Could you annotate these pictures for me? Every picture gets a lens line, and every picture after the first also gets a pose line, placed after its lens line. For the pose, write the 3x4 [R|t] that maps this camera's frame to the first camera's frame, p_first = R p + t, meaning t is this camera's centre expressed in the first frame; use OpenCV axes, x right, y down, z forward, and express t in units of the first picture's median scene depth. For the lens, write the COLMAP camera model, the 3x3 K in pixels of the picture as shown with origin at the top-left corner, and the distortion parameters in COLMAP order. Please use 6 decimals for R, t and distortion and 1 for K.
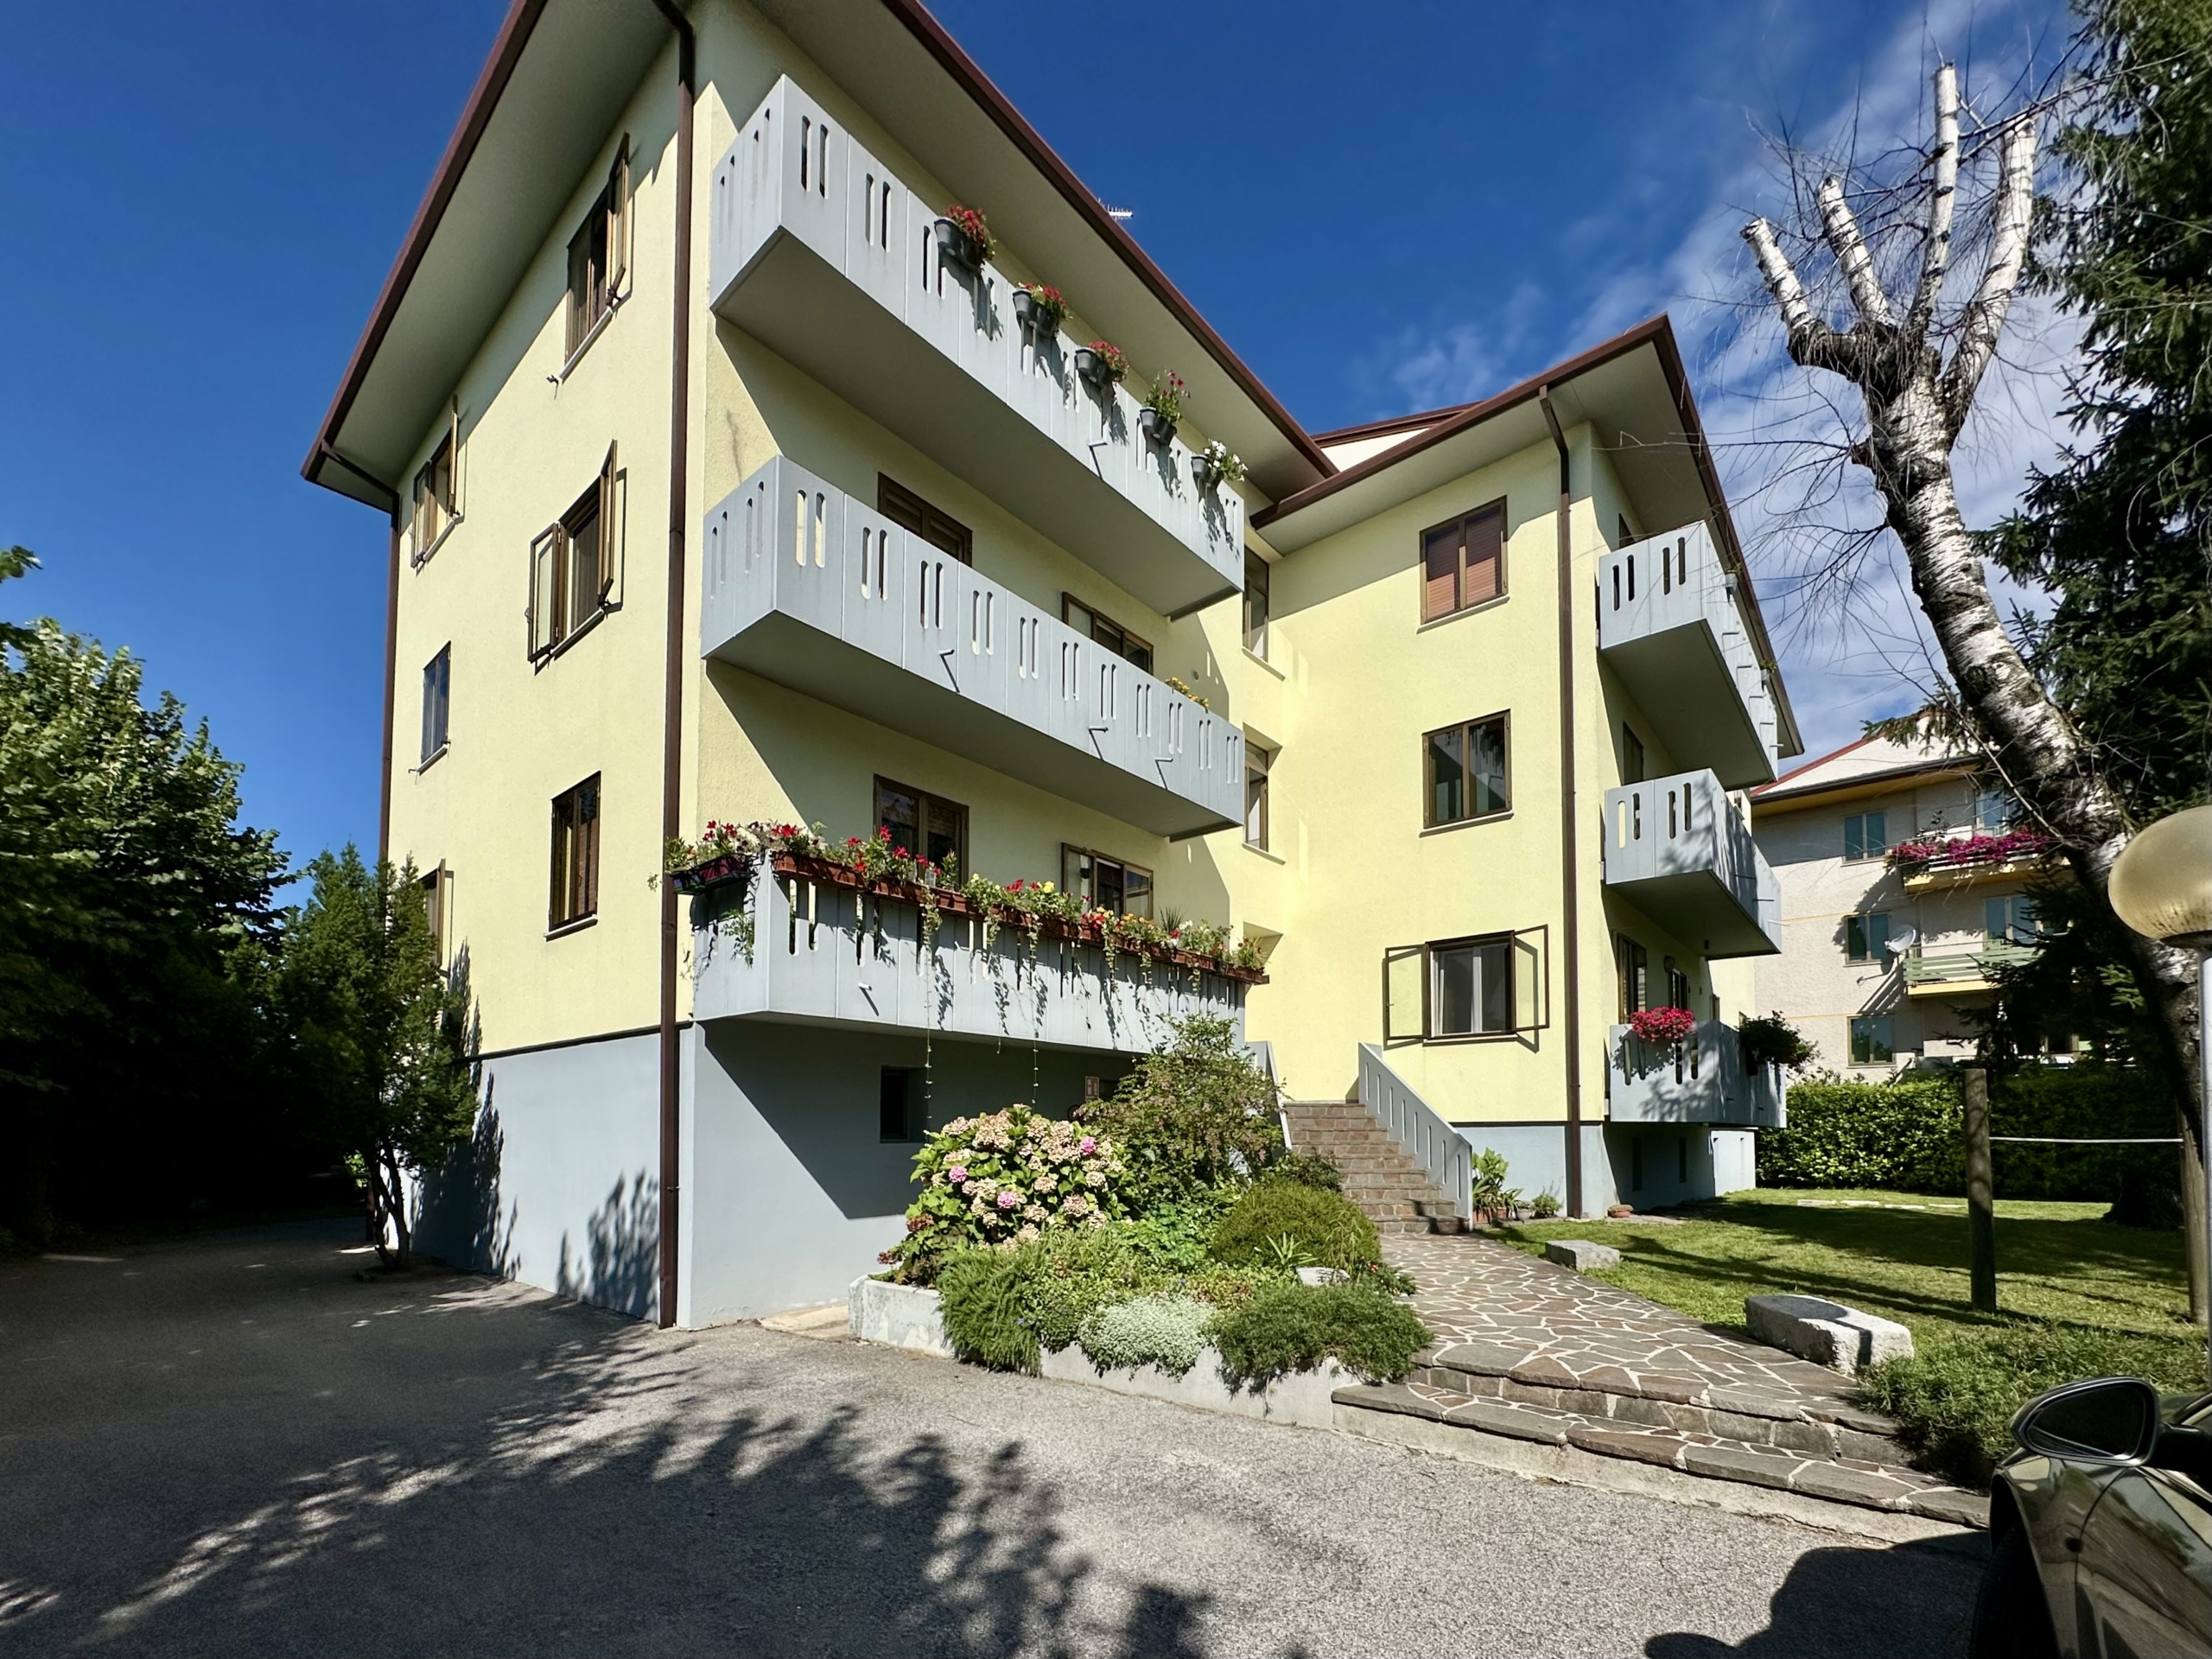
lens RADIAL K [[963.0, 0, 1061.6], [0, 963.0, 1092.4], [0, 0, 1]] dist [0.001158, -0.000422]
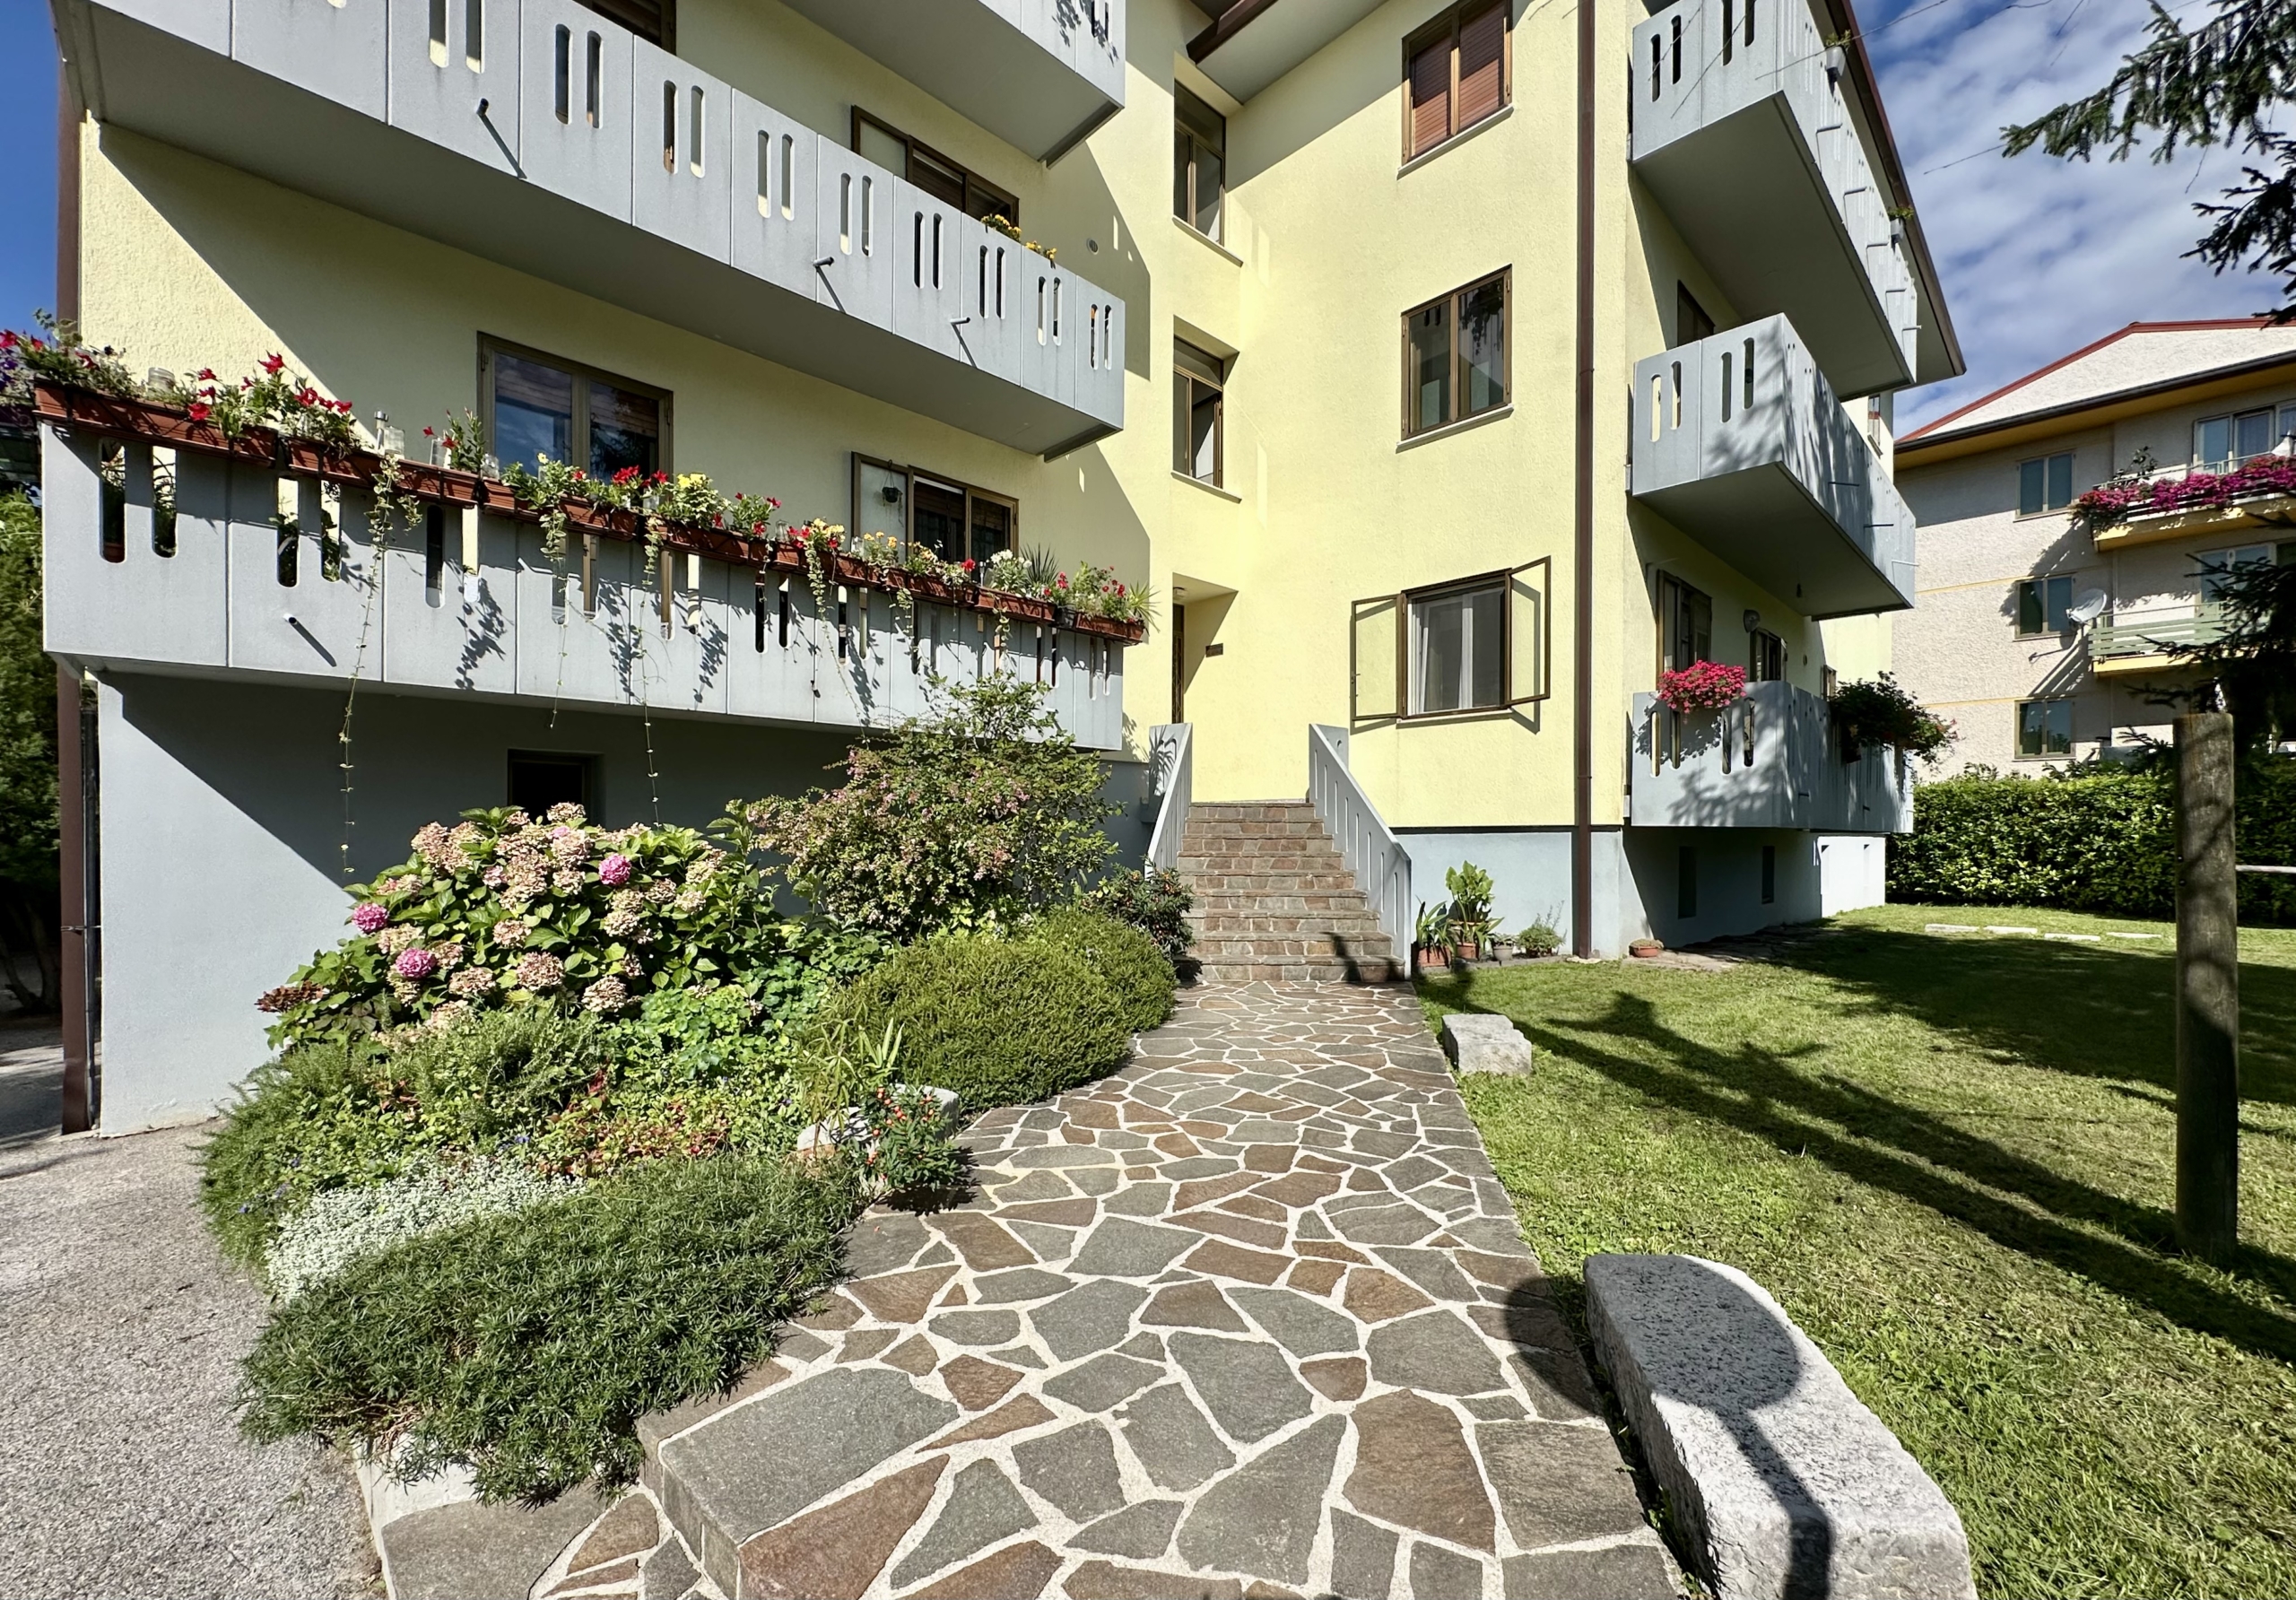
lens RADIAL K [[923.0, 0, 1122.1], [0, 923.0, 838.1], [0, 0, 1]] dist [-0.004256, 0.000484]
pose [[0.995718, -0.000309, -0.092445, 0.243606], [0.004436, 0.999002, 0.044435, 0.006542], [0.092339, -0.044654, 0.994726, 0.265126]]
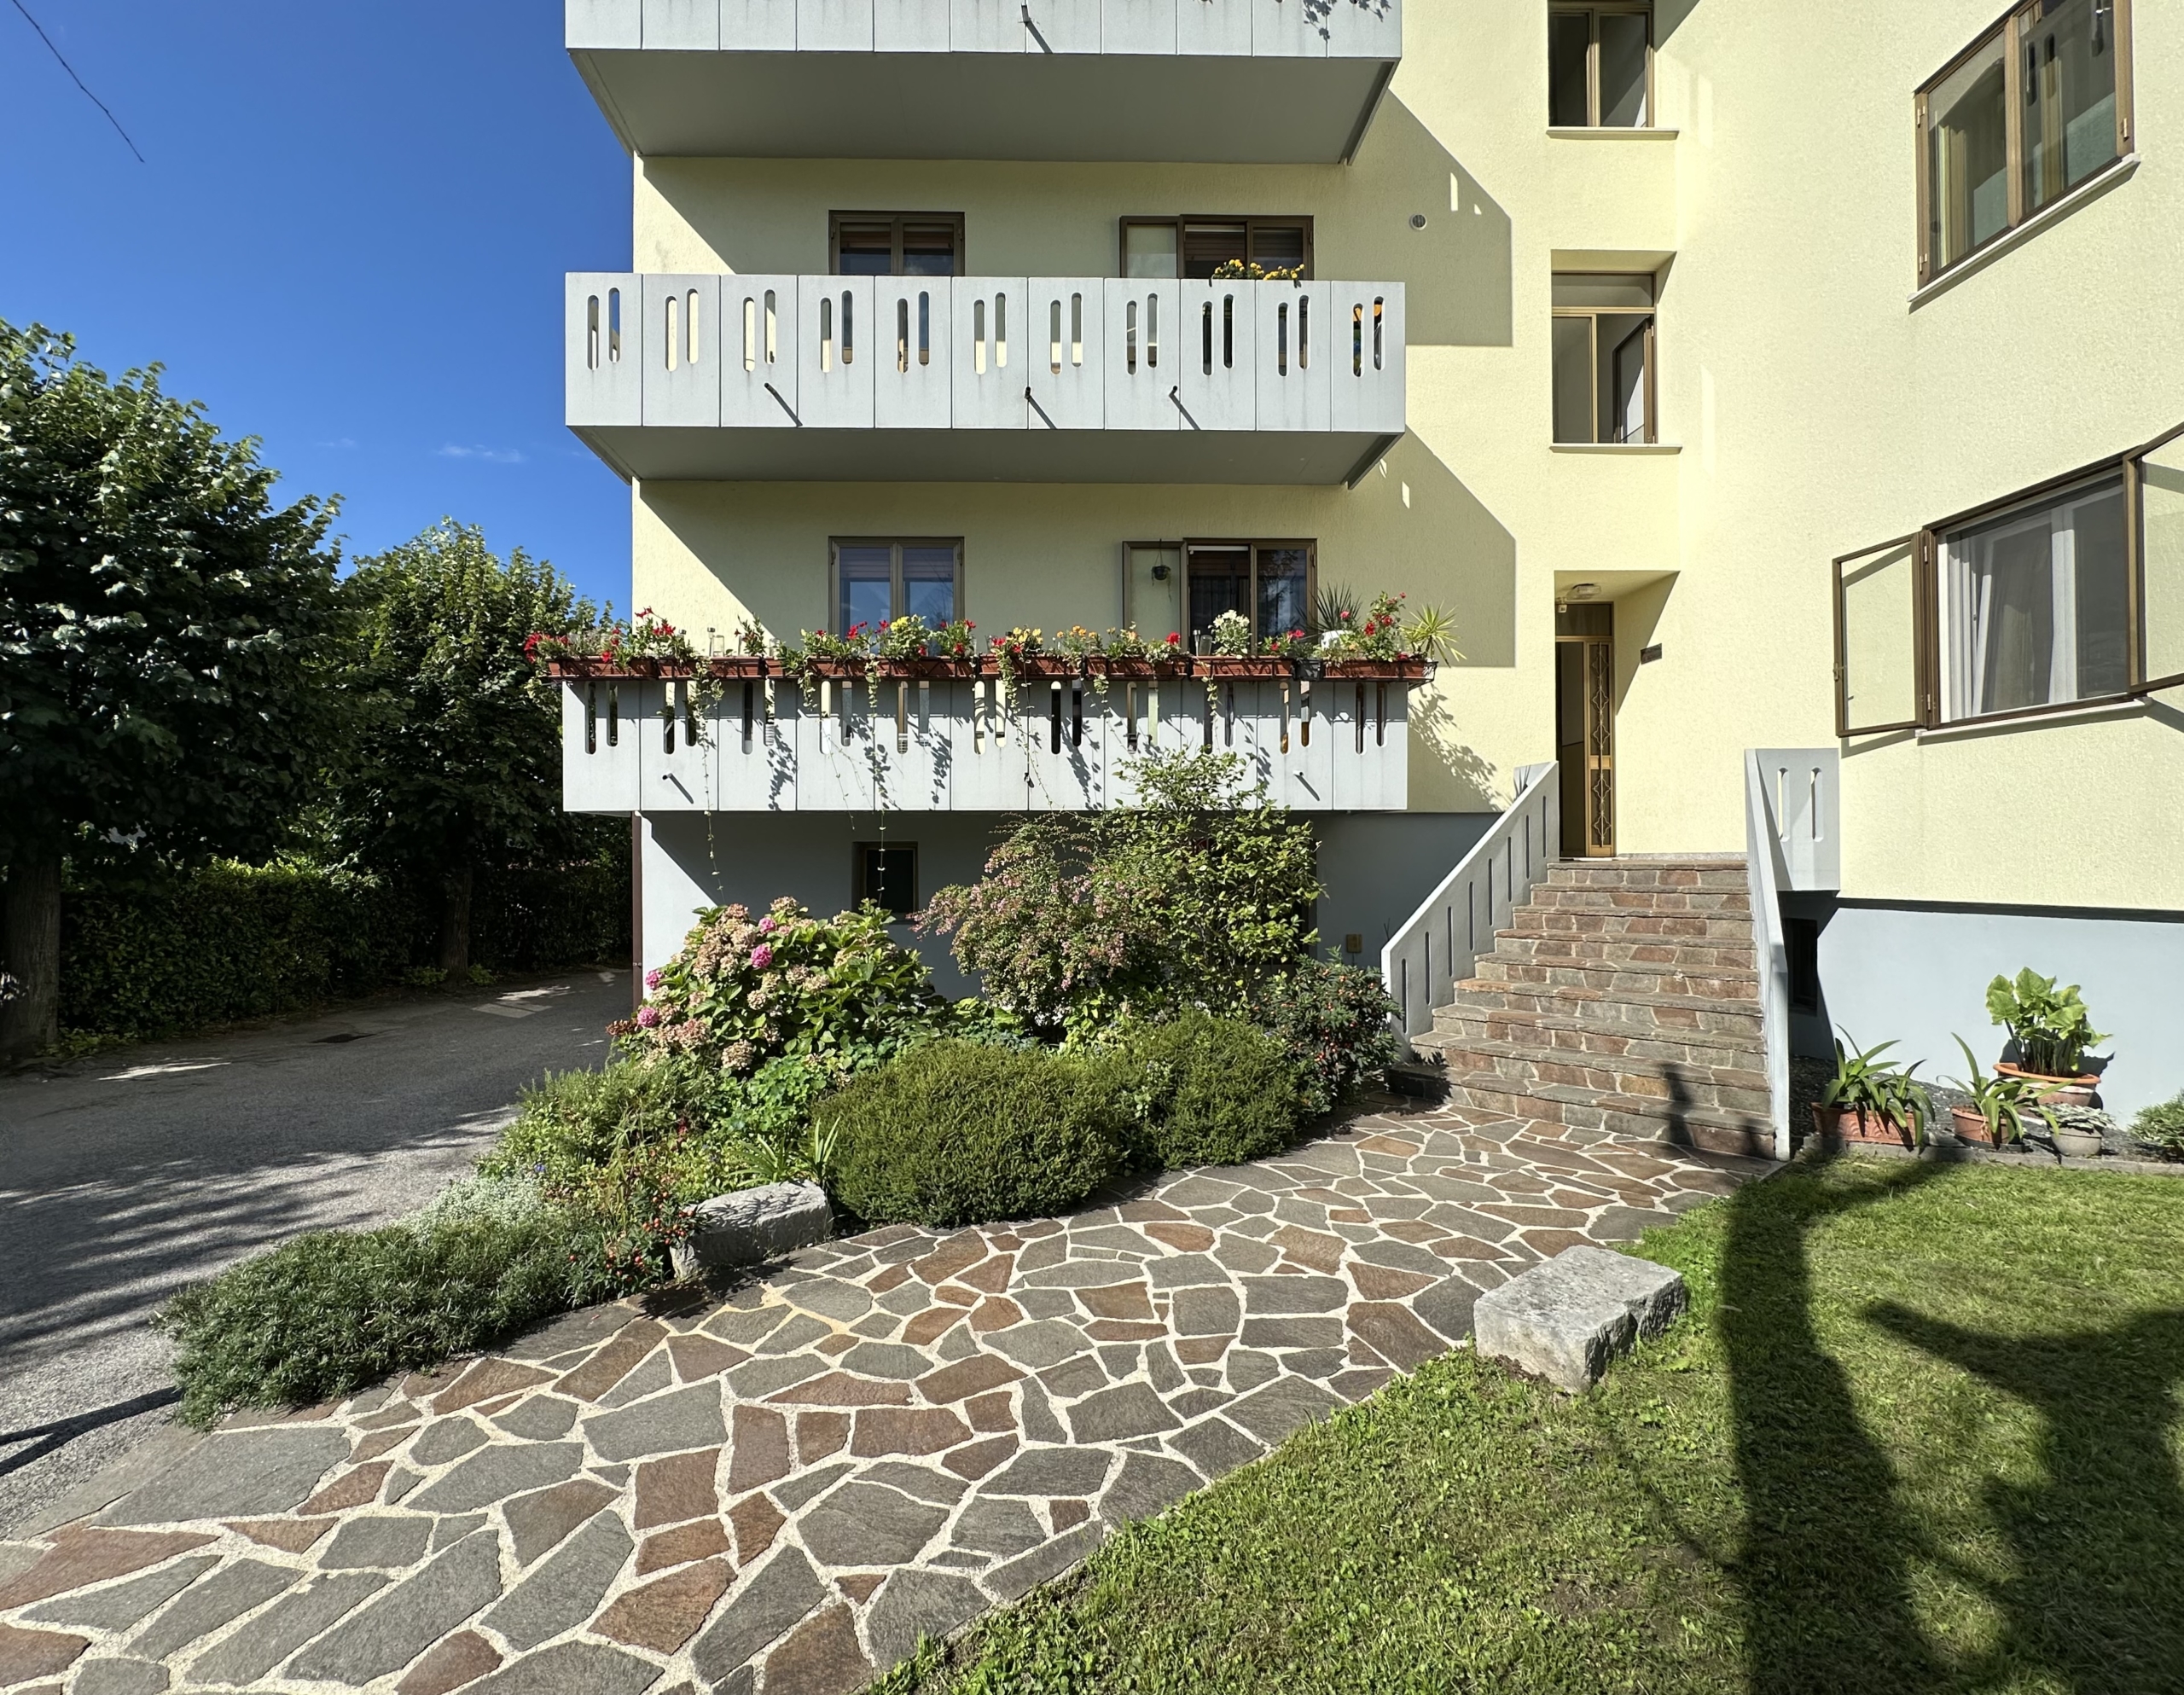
lens RADIAL K [[897.7, 0, 1070.7], [0, 897.7, 844.0], [0, 0, 1]] dist [-0.000596, 0.000816]
pose [[0.682485, -0.016771, -0.730707, 0.446154], [0.039119, 0.999142, 0.013605, -0.022137], [0.729852, -0.037870, 0.682555, 0.407661]]
